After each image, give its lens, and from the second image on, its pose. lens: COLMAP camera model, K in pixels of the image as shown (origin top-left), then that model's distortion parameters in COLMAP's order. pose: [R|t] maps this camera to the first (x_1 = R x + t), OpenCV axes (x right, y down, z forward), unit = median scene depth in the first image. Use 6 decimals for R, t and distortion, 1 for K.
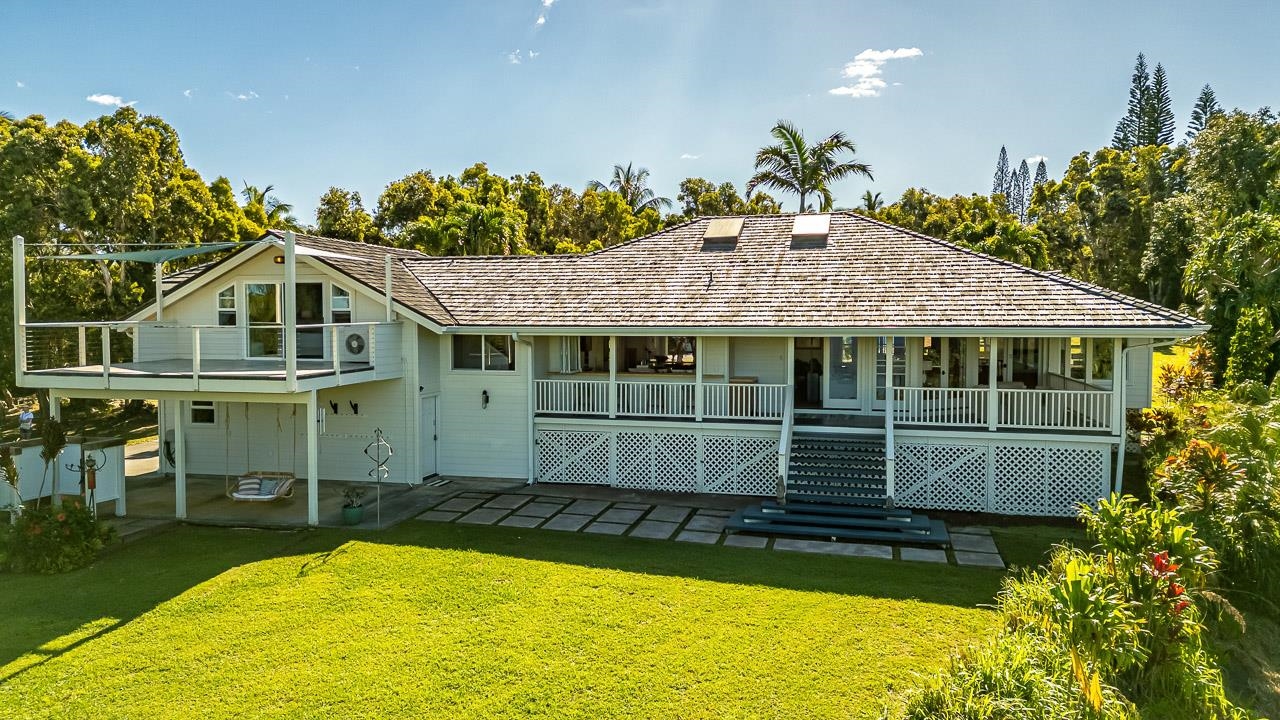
lens RADIAL K [[898.3, 0, 637.0], [0, 898.3, 353.9], [0, 0, 1]] dist [0.049831, -0.003206]
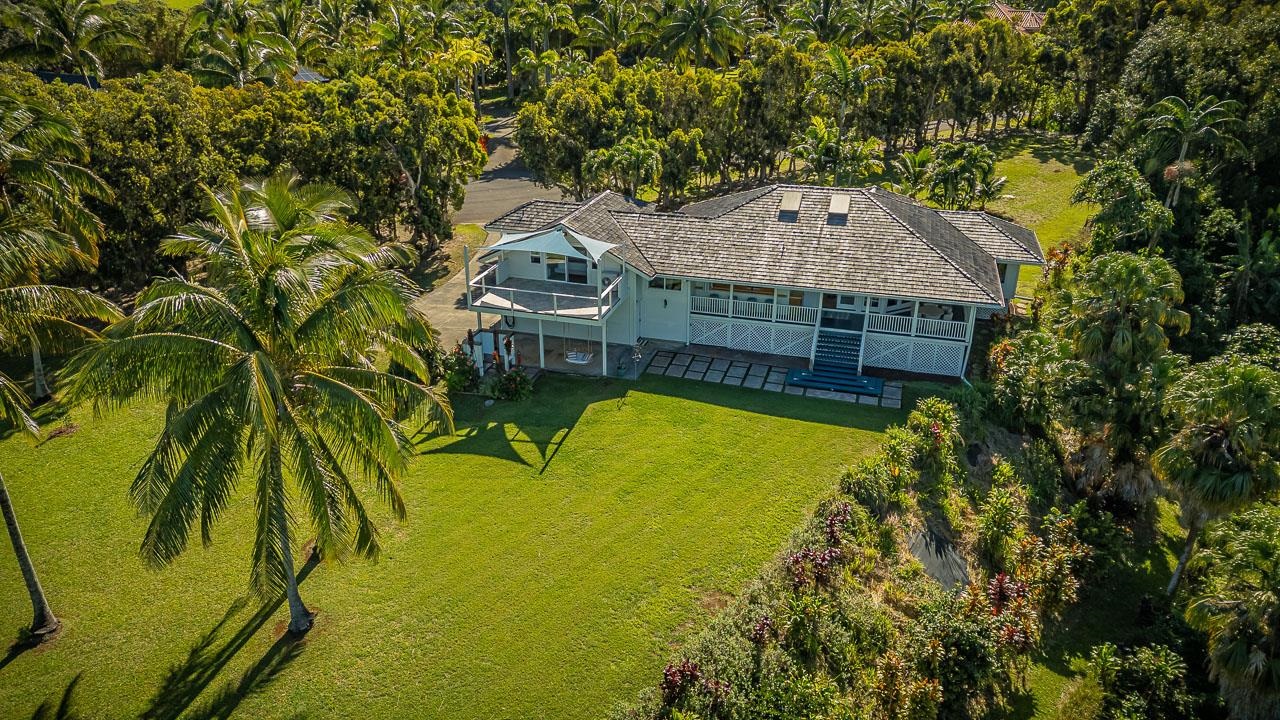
lens RADIAL K [[898.3, 0, 637.0], [0, 898.3, 363.3], [0, 0, 1]] dist [0.049831, -0.003206]
pose [[0.999378, 0.017759, -0.030456, -0.186364], [-0.005733, 0.934229, 0.356629, -0.591670], [0.034786, -0.356233, 0.933750, -1.003682]]
